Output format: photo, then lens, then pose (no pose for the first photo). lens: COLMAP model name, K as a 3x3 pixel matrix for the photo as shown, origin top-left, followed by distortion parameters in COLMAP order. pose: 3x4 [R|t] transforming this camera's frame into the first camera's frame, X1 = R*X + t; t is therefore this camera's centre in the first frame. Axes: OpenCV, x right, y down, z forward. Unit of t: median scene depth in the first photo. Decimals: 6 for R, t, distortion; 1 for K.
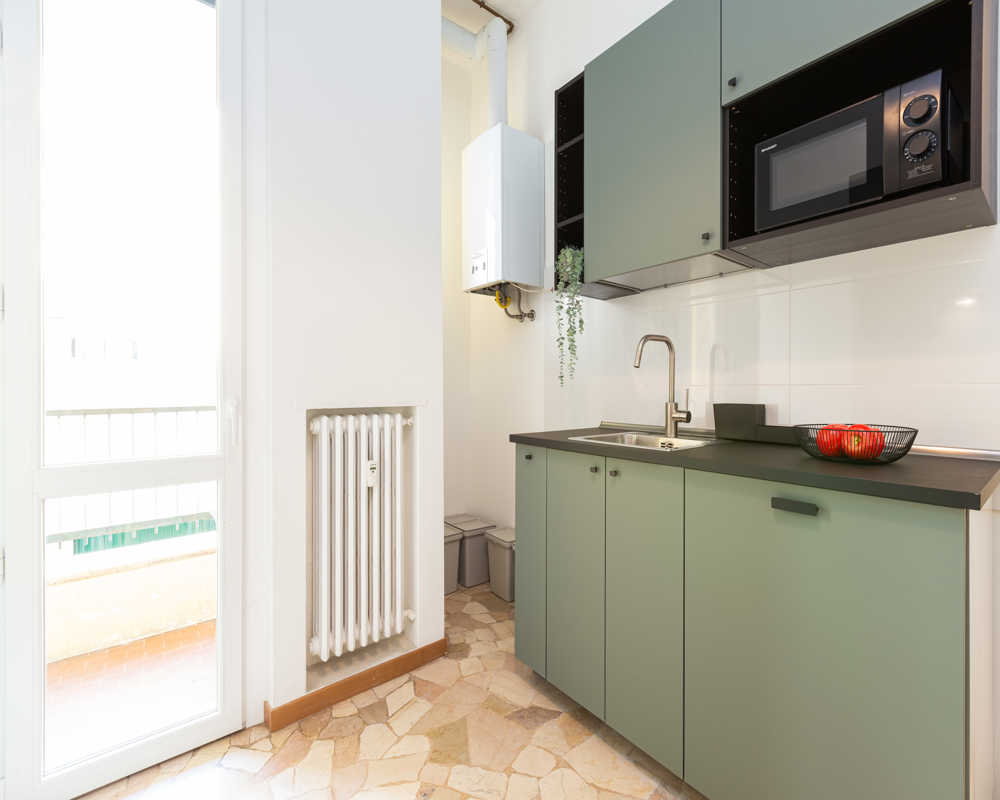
lens RADIAL K [[454.6, 0, 503.3], [0, 454.6, 390.7], [0, 0, 1]] dist [-0.003244, -0.000582]
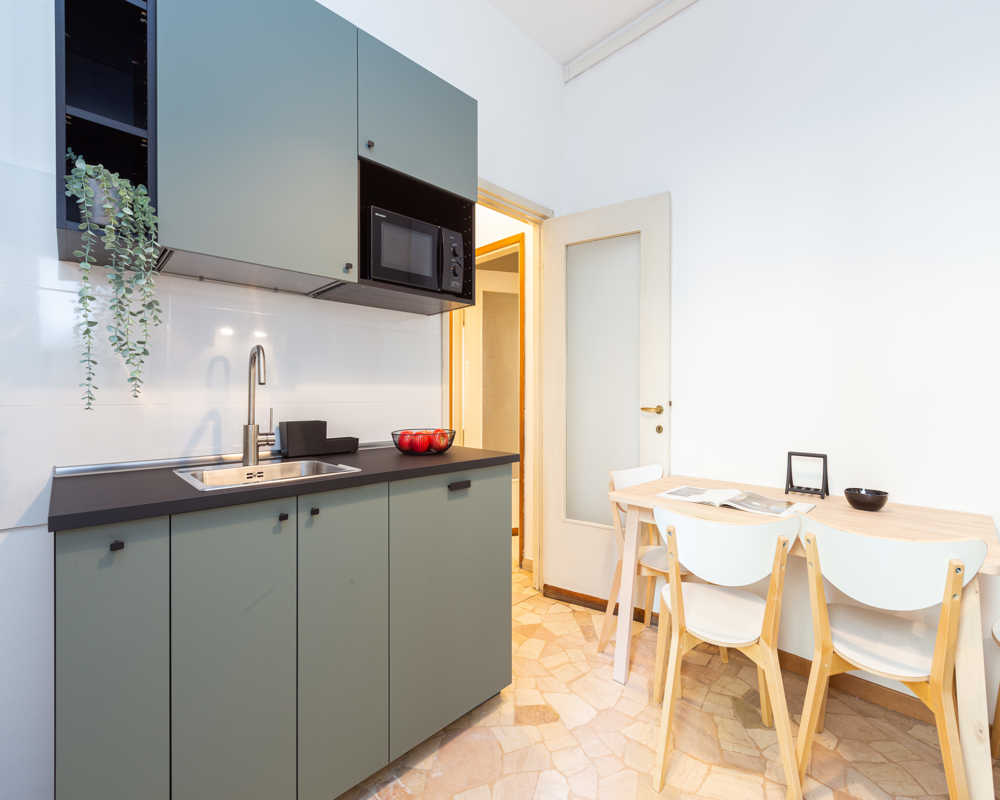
lens RADIAL K [[441.4, 0, 493.1], [0, 441.4, 396.0], [0, 0, 1]] dist [-0.002969, 0.000160]
pose [[-0.093105, -0.000096, 0.995656, -0.587800], [0.003327, 0.999994, 0.000407, -0.032361], [-0.995651, 0.003351, -0.093104, 0.722473]]
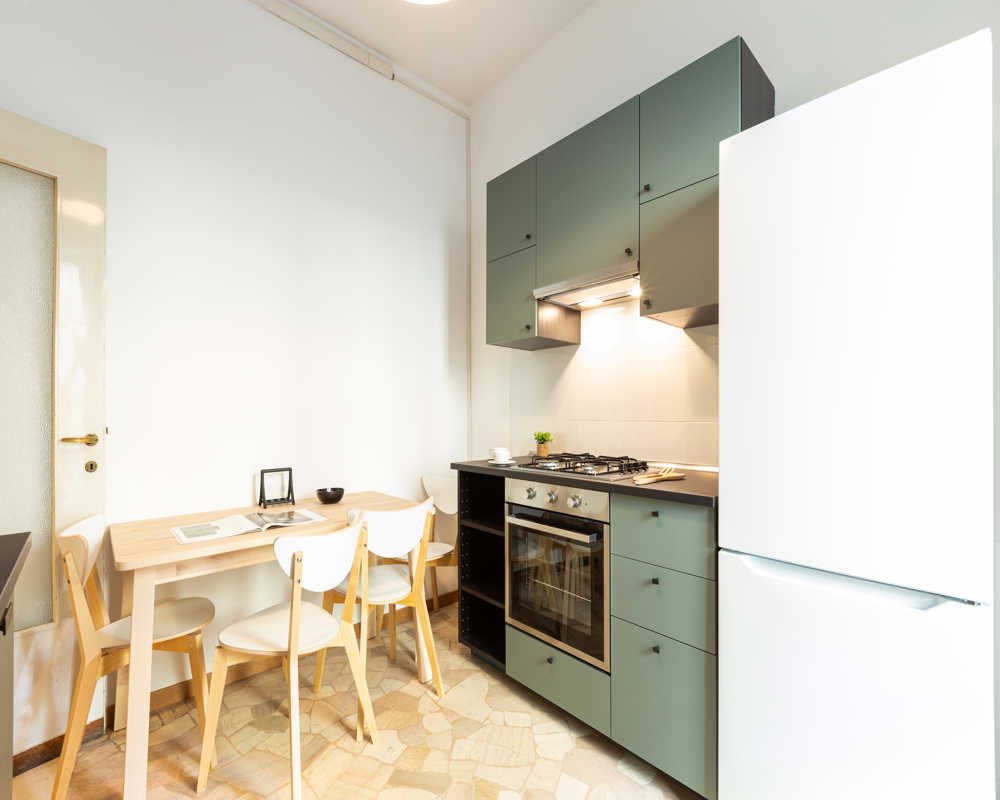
lens RADIAL K [[455.9, 0, 504.2], [0, 455.9, 411.0], [0, 0, 1]] dist [0.001420, 0.000219]
pose [[-0.996735, 0.004732, -0.080603, -0.043853], [0.005076, 0.999979, -0.004064, -0.044465], [0.080582, -0.004460, -0.996738, 1.249722]]
